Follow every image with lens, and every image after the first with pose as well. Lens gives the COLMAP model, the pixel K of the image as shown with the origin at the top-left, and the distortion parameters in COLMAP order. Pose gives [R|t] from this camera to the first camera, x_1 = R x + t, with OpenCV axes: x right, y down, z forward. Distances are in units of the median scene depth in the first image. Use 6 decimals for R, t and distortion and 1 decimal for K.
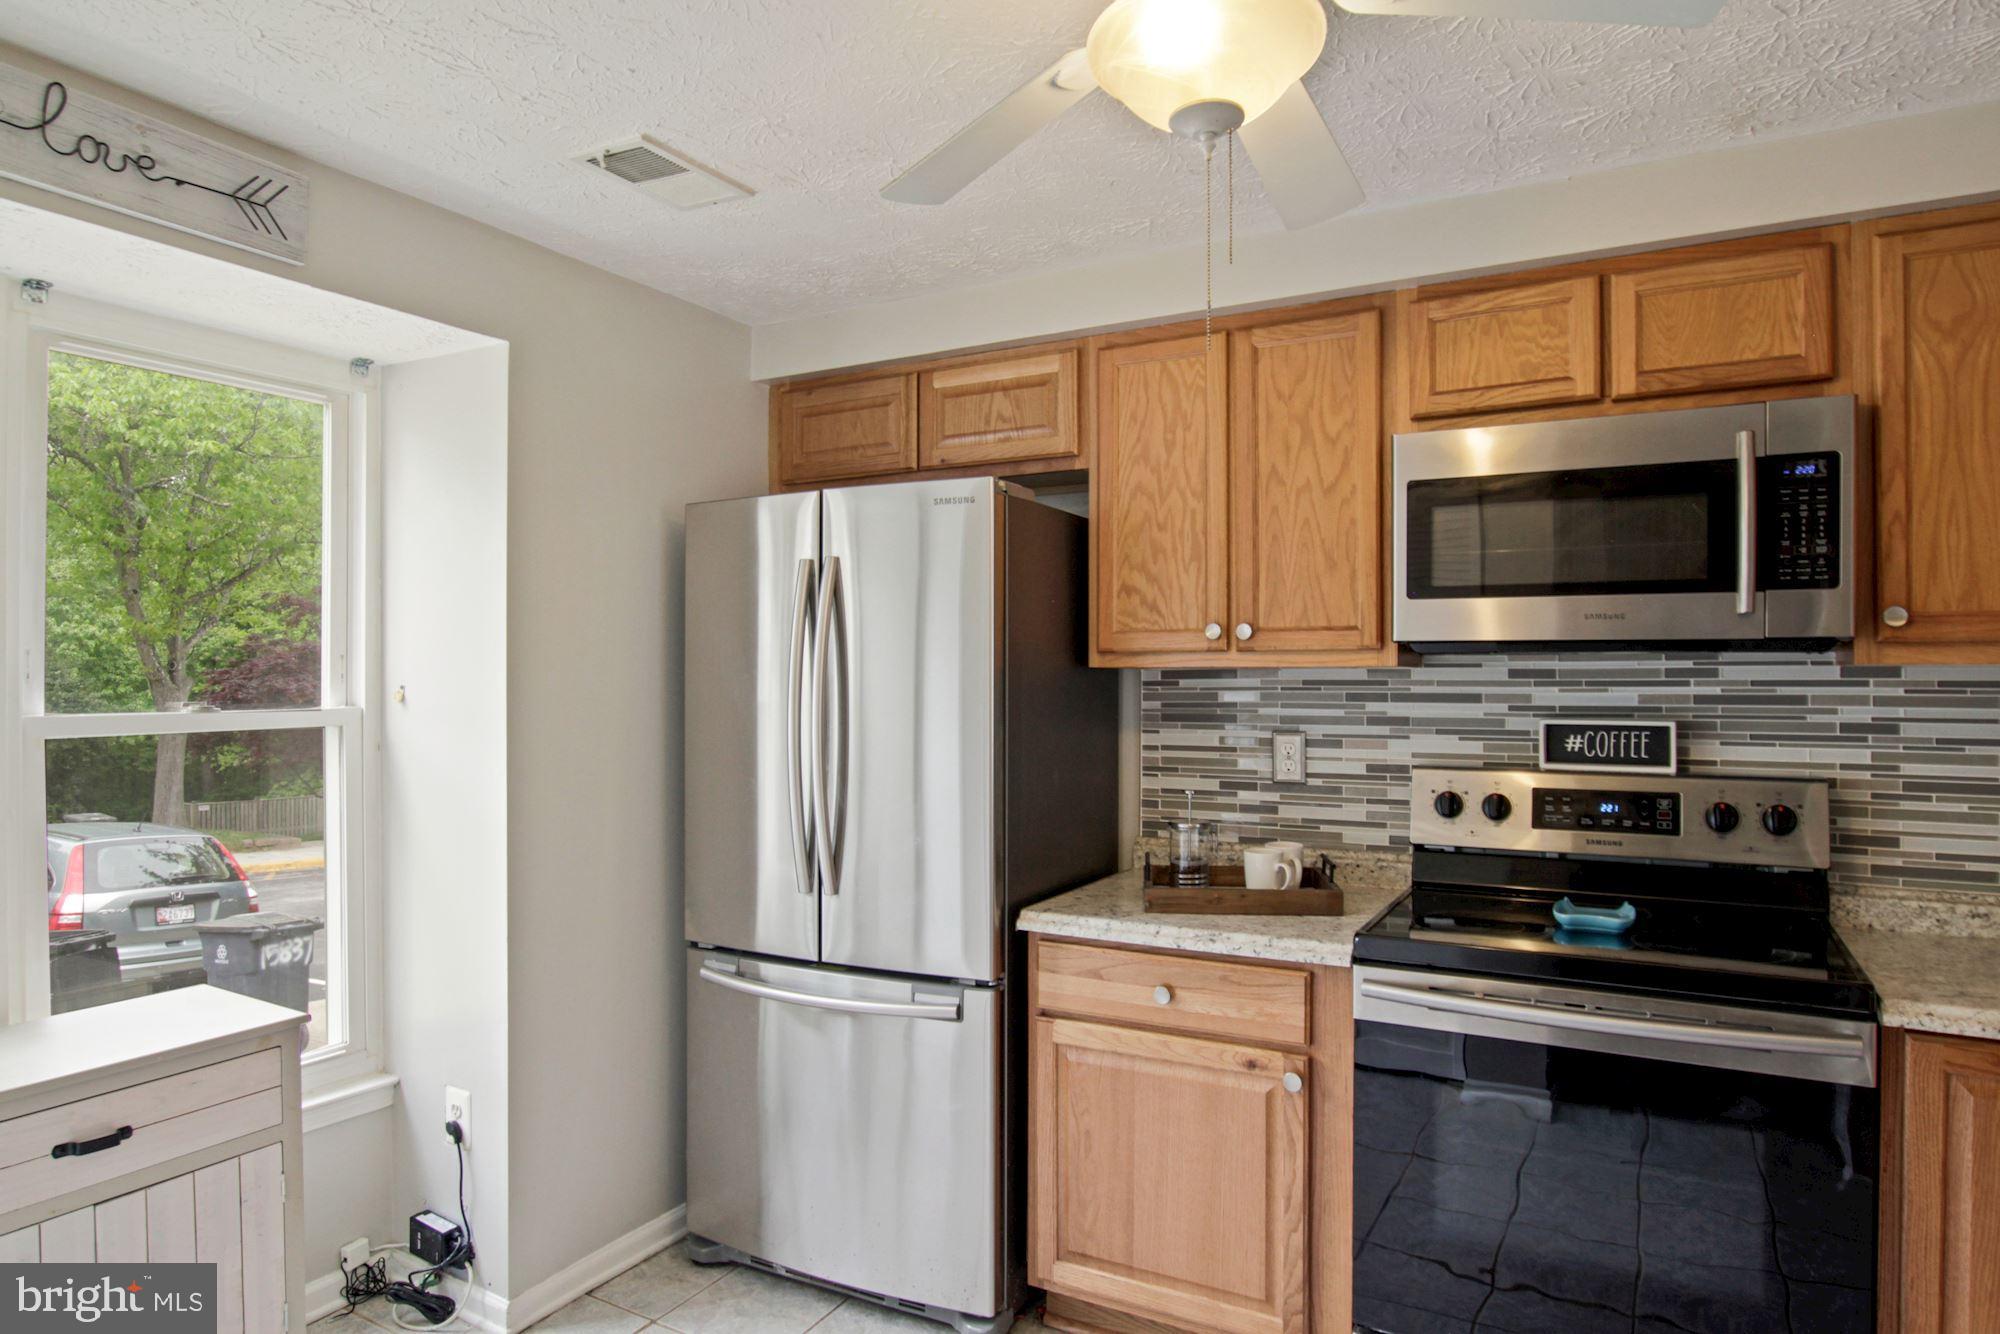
lens RADIAL K [[1186.7, 0, 996.6], [0, 1186.7, 668.1], [0, 0, 1]] dist [-0.036608, 0.007808]
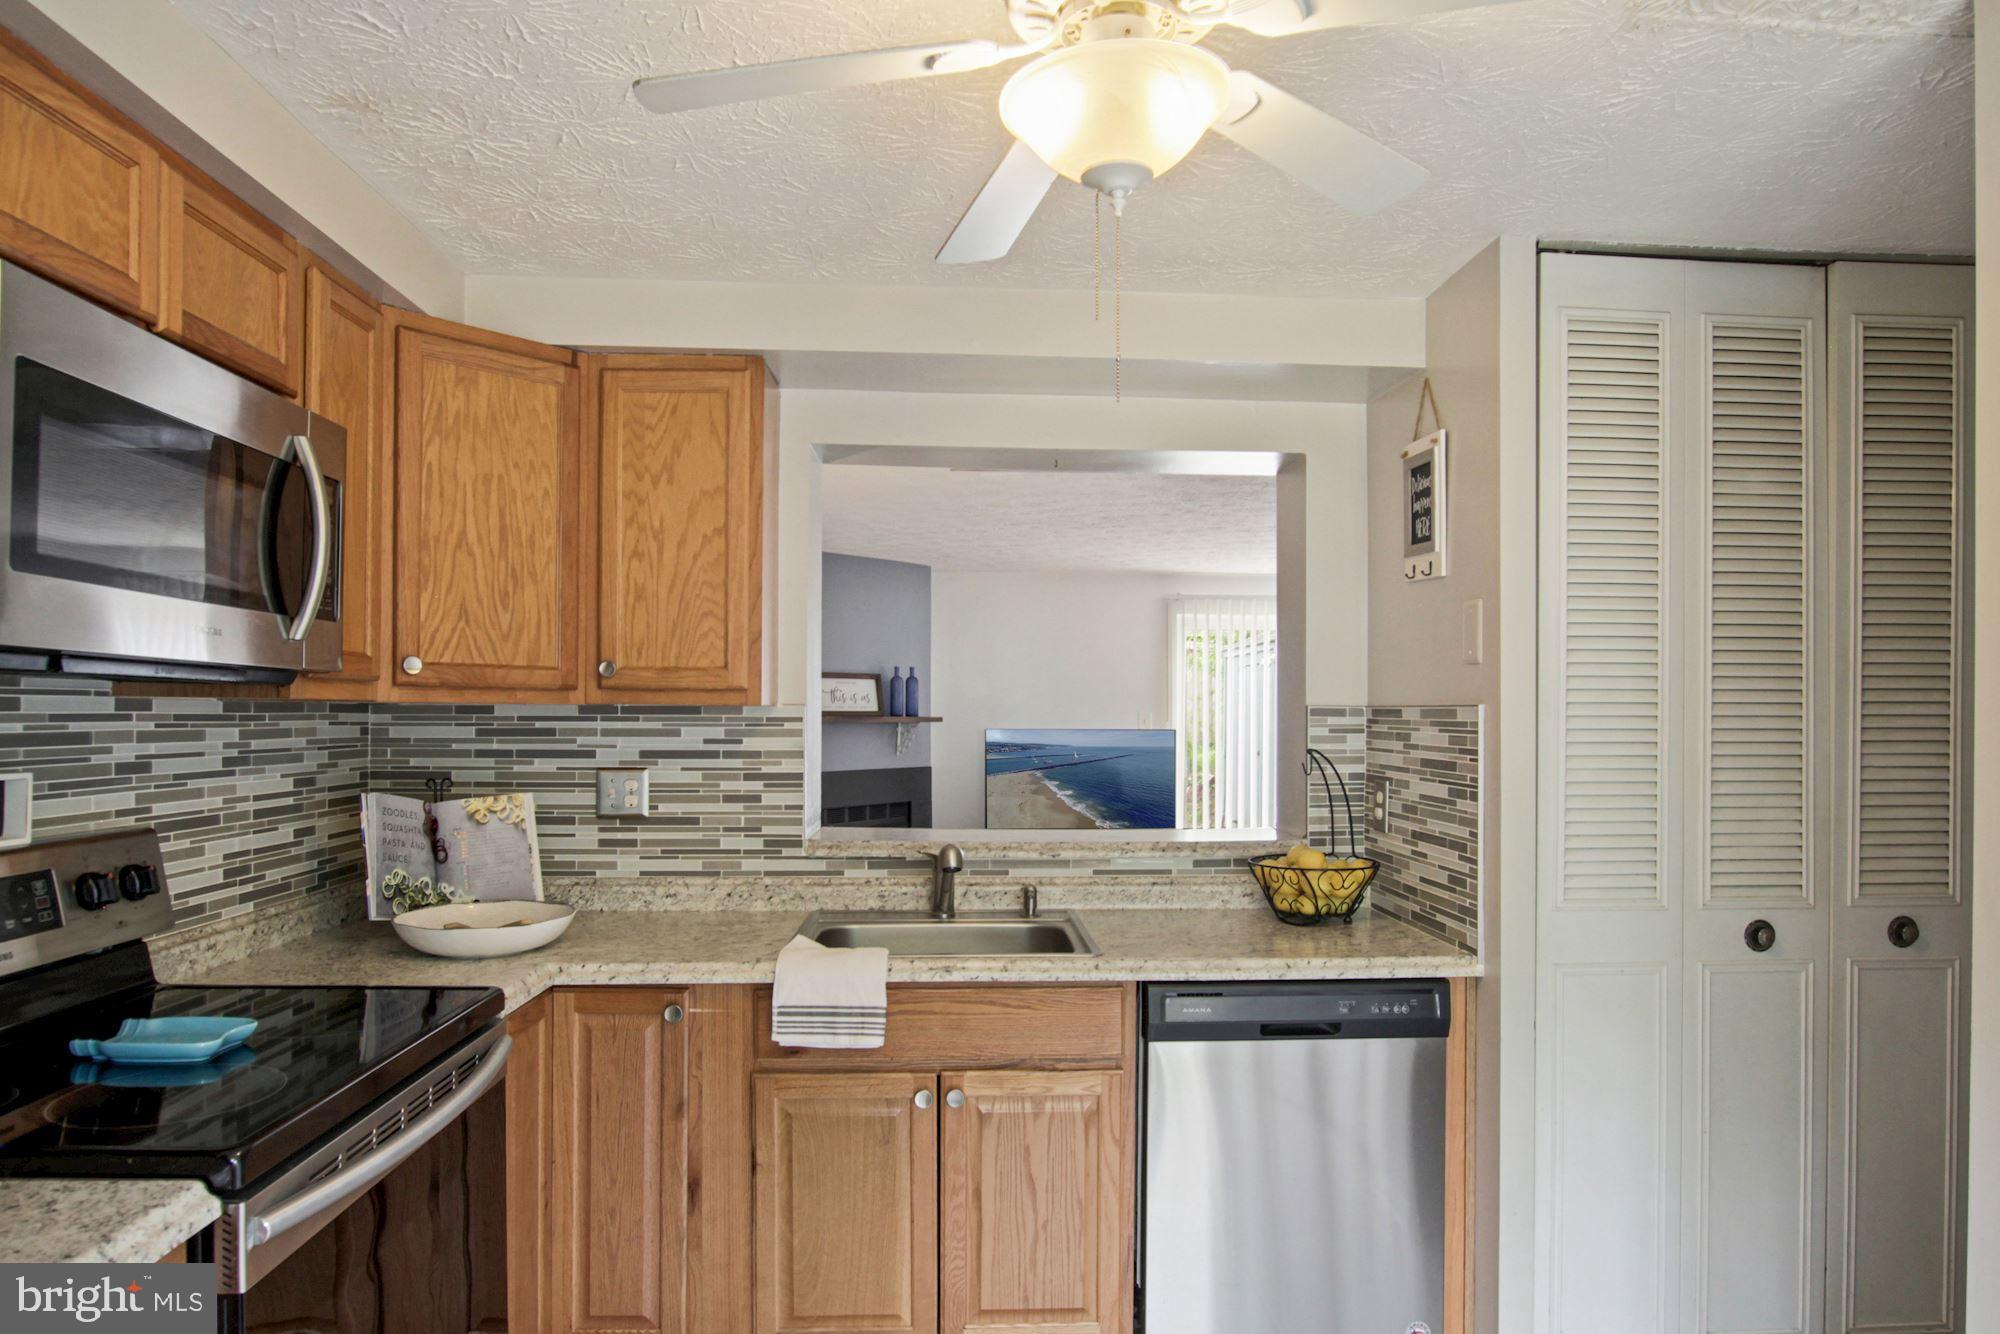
lens RADIAL K [[1186.7, 0, 1010.0], [0, 1186.7, 715.9], [0, 0, 1]] dist [-0.036608, 0.007808]
pose [[-0.537630, -0.006576, 0.843155, -0.327227], [-0.013372, 0.999910, -0.000728, 0.003340], [-0.843075, -0.011667, -0.537670, 0.828956]]
